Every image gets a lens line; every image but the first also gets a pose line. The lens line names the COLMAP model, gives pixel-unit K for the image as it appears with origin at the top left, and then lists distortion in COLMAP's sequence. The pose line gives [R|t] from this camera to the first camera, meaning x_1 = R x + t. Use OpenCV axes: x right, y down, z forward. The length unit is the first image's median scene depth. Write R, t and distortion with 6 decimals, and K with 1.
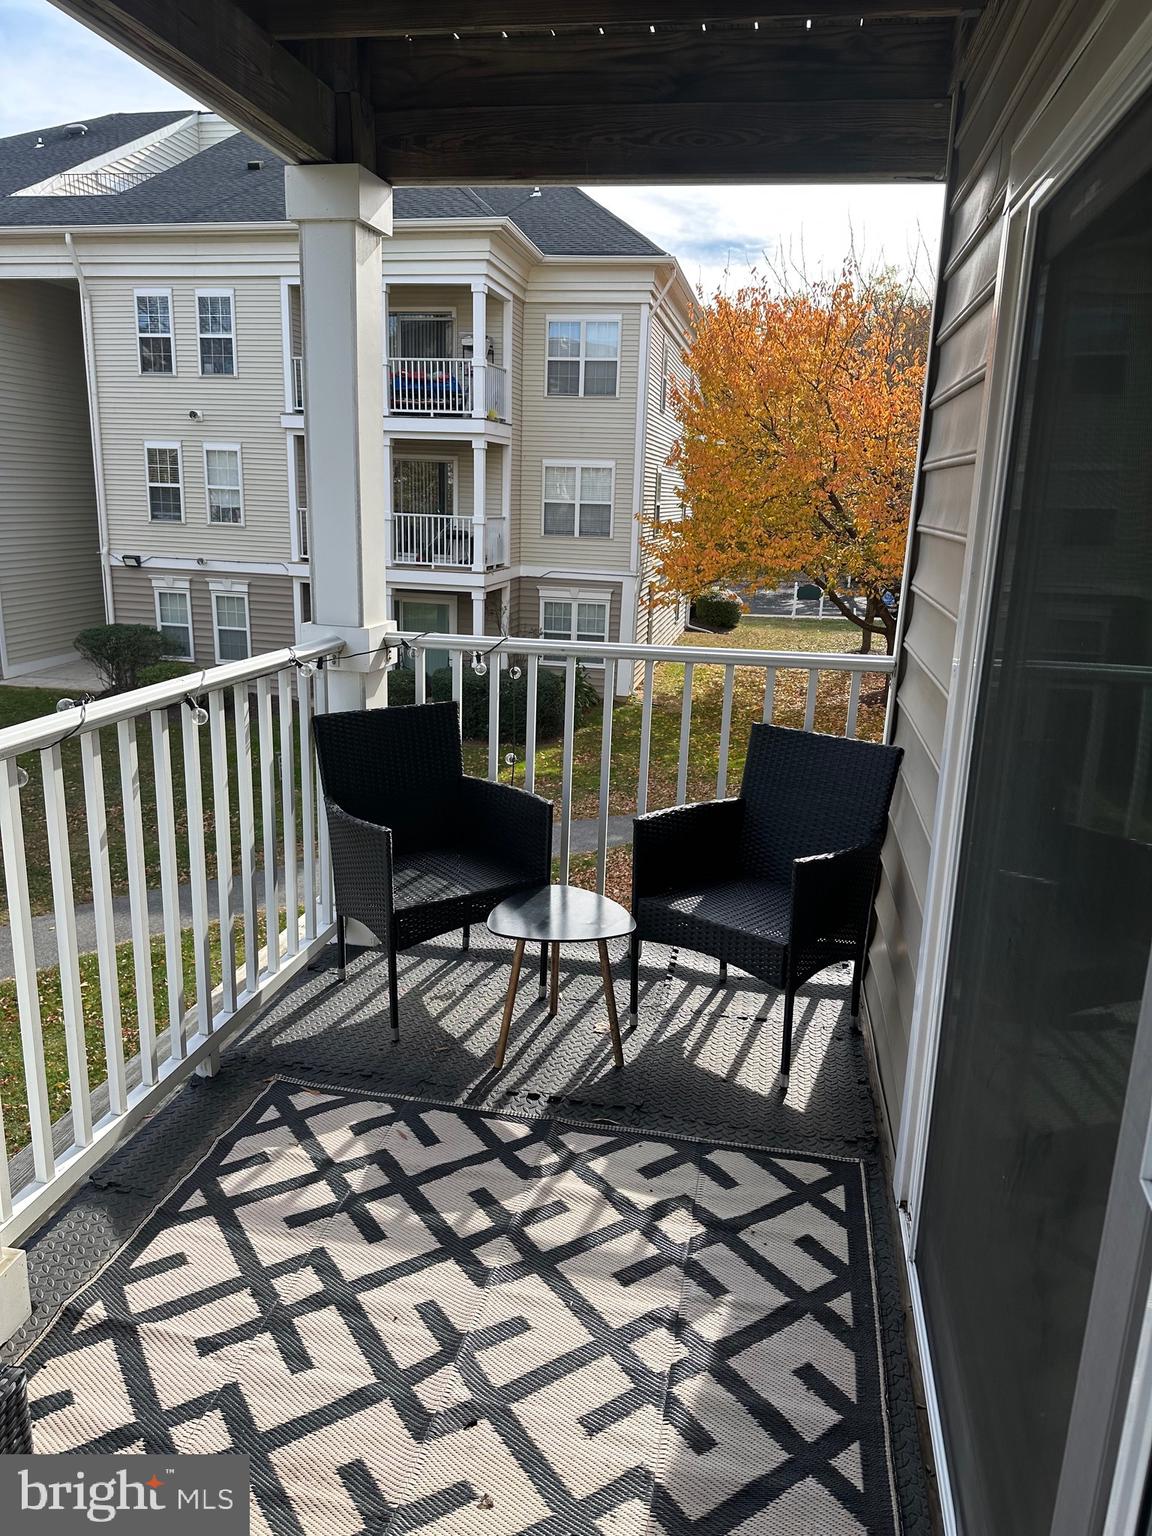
lens RADIAL K [[1094.3, 0, 576.0], [0, 1094.3, 768.0], [0, 0, 1]] dist [0.010537, -0.040777]
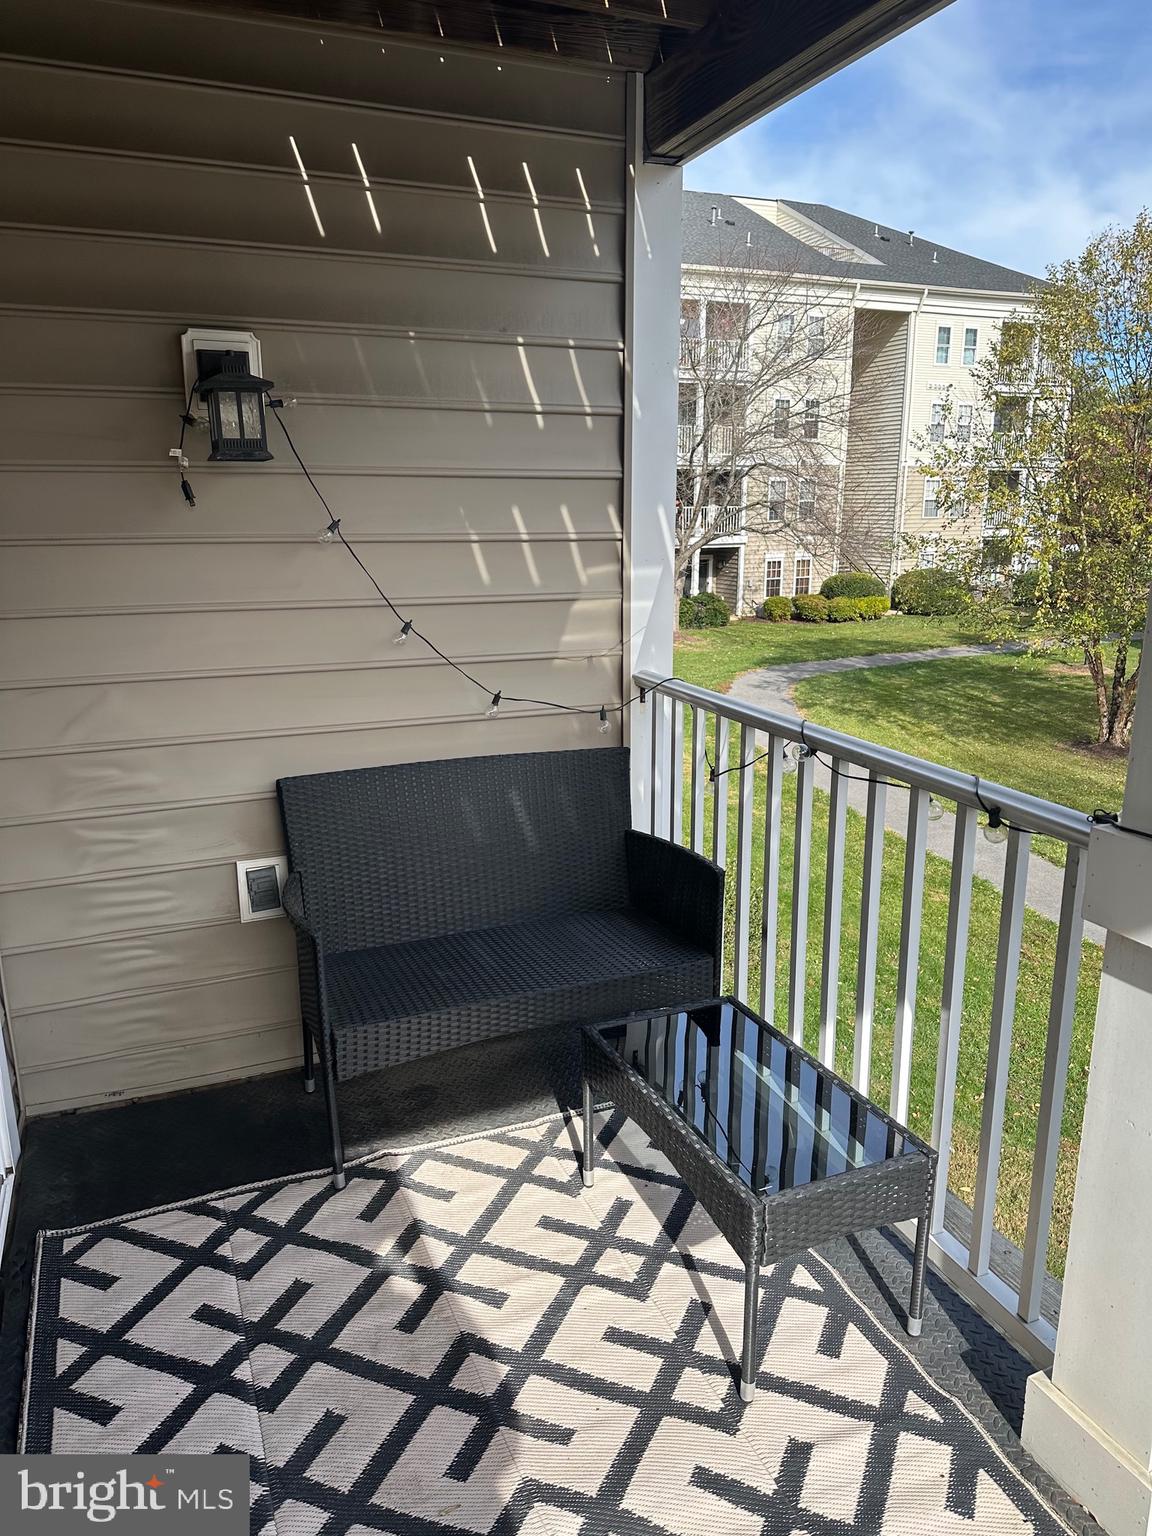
lens RADIAL K [[1094.3, 0, 576.0], [0, 1094.3, 768.0], [0, 0, 1]] dist [0.010537, -0.040777]
pose [[-0.830189, 0.096541, -0.549059, 0.326714], [-0.169748, 0.894349, 0.413916, -0.401140], [0.531010, 0.436830, -0.726091, 1.600026]]
